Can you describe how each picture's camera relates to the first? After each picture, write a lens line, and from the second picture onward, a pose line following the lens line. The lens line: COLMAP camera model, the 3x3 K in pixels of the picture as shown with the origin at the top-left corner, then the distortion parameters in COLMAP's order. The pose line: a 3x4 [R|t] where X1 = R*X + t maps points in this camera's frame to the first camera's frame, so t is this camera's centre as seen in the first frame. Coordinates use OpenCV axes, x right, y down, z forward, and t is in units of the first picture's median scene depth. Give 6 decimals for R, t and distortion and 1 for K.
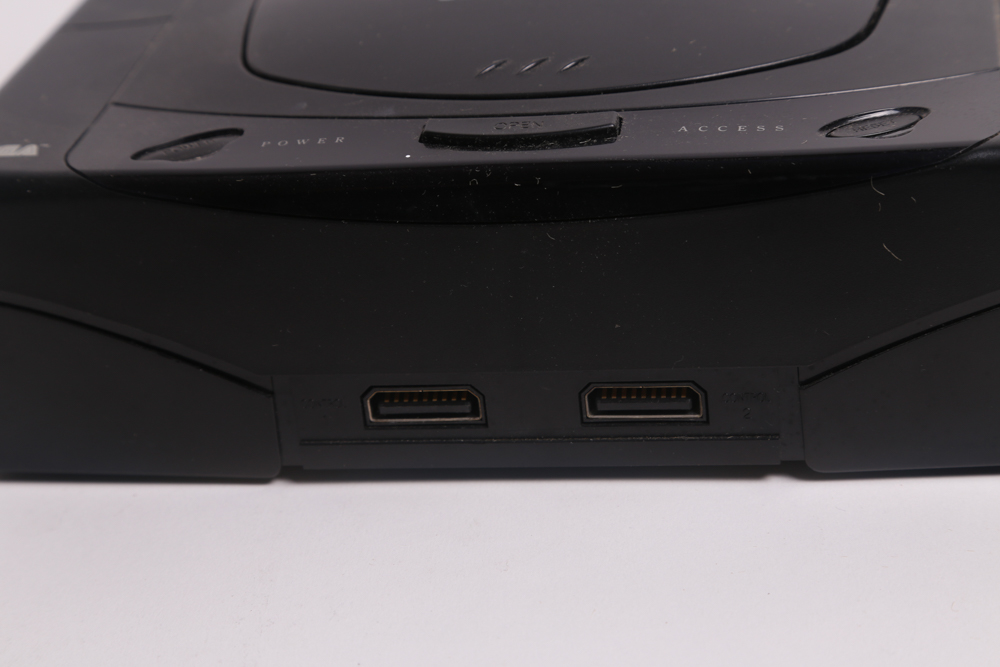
lens RADIAL K [[2618.1, 0, 451.3], [0, 2618.1, 303.3], [0, 0, 1]] dist [0.247526, 0.000000]
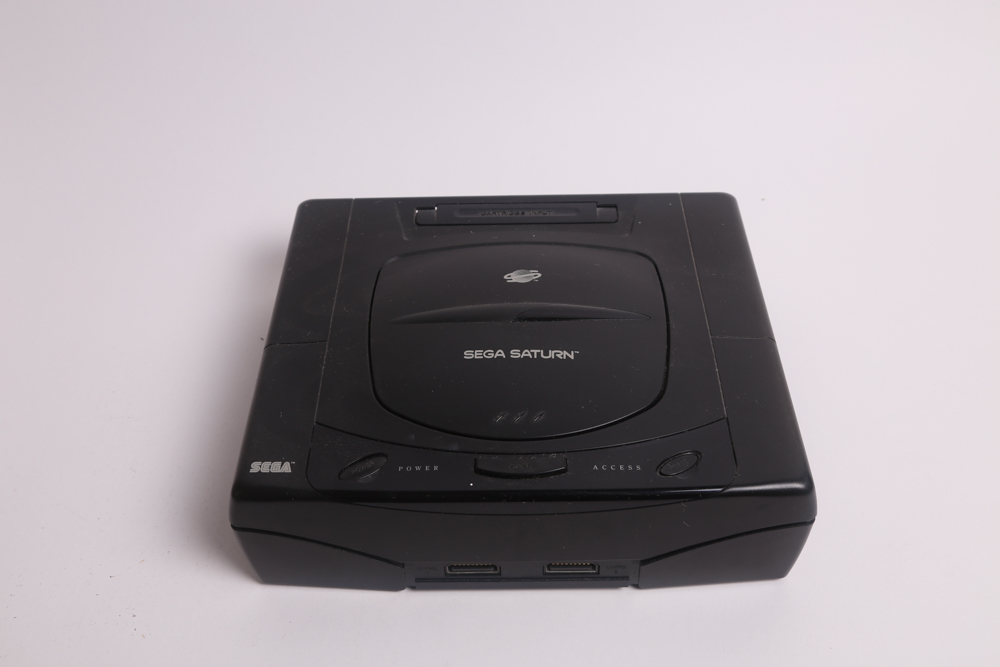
lens RADIAL K [[1189.2, 0, 487.4], [0, 1189.2, 344.1], [0, 0, 1]] dist [0.032652, 0.000000]
pose [[0.987919, -0.047501, 0.147513, -0.140173], [0.005354, 0.961760, 0.273842, -0.428050], [-0.154880, -0.269744, 0.950395, 0.086710]]
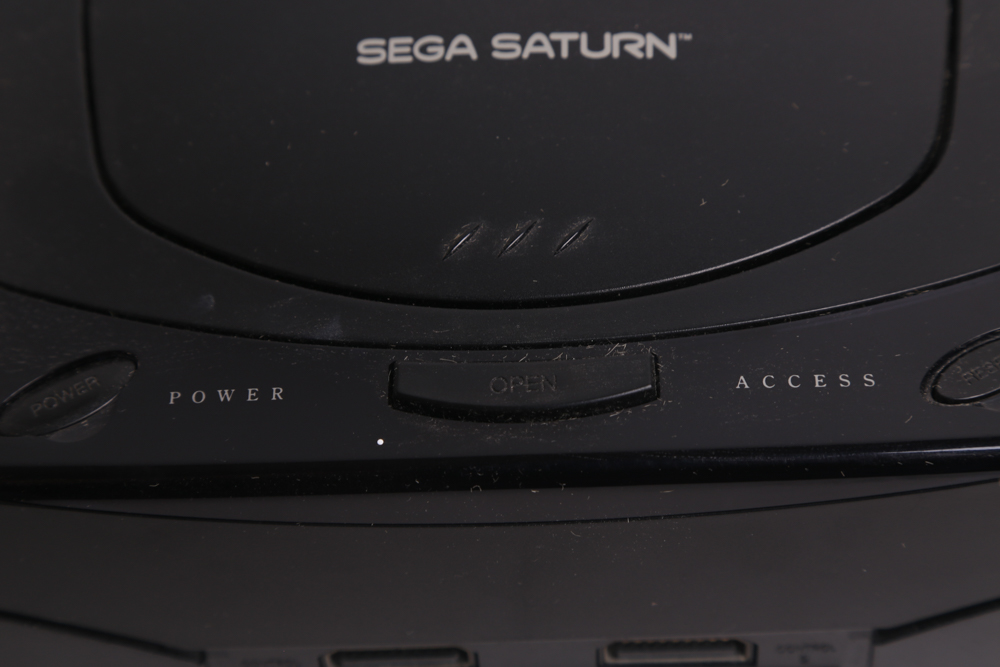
lens RADIAL K [[2618.1, 0, 488.4], [0, 2618.1, 358.3], [0, 0, 1]] dist [0.247526, 0.000000]
pose [[0.987058, -0.092006, 0.131346, -0.080043], [0.029664, 0.909663, 0.414286, -0.376450], [-0.157598, -0.405028, 0.900619, 0.323325]]
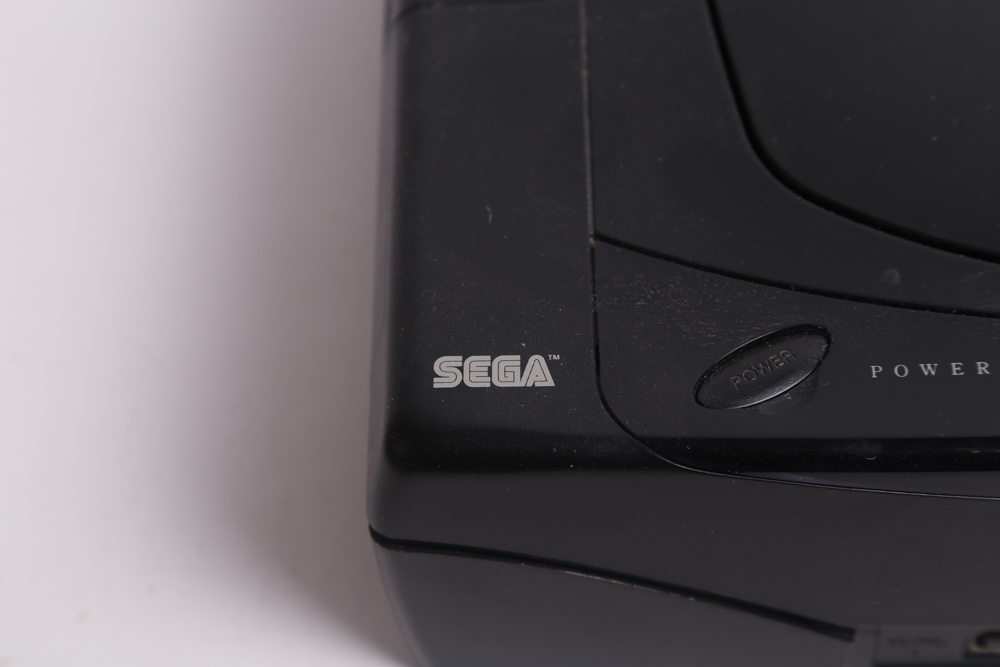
lens RADIAL K [[2618.1, 0, 496.3], [0, 2618.1, 329.3], [0, 0, 1]] dist [0.247526, 0.000000]
pose [[0.986942, -0.086207, 0.136065, -0.277593], [0.023793, 0.913485, 0.406175, -0.376969], [-0.159309, -0.397634, 0.903608, 0.351298]]
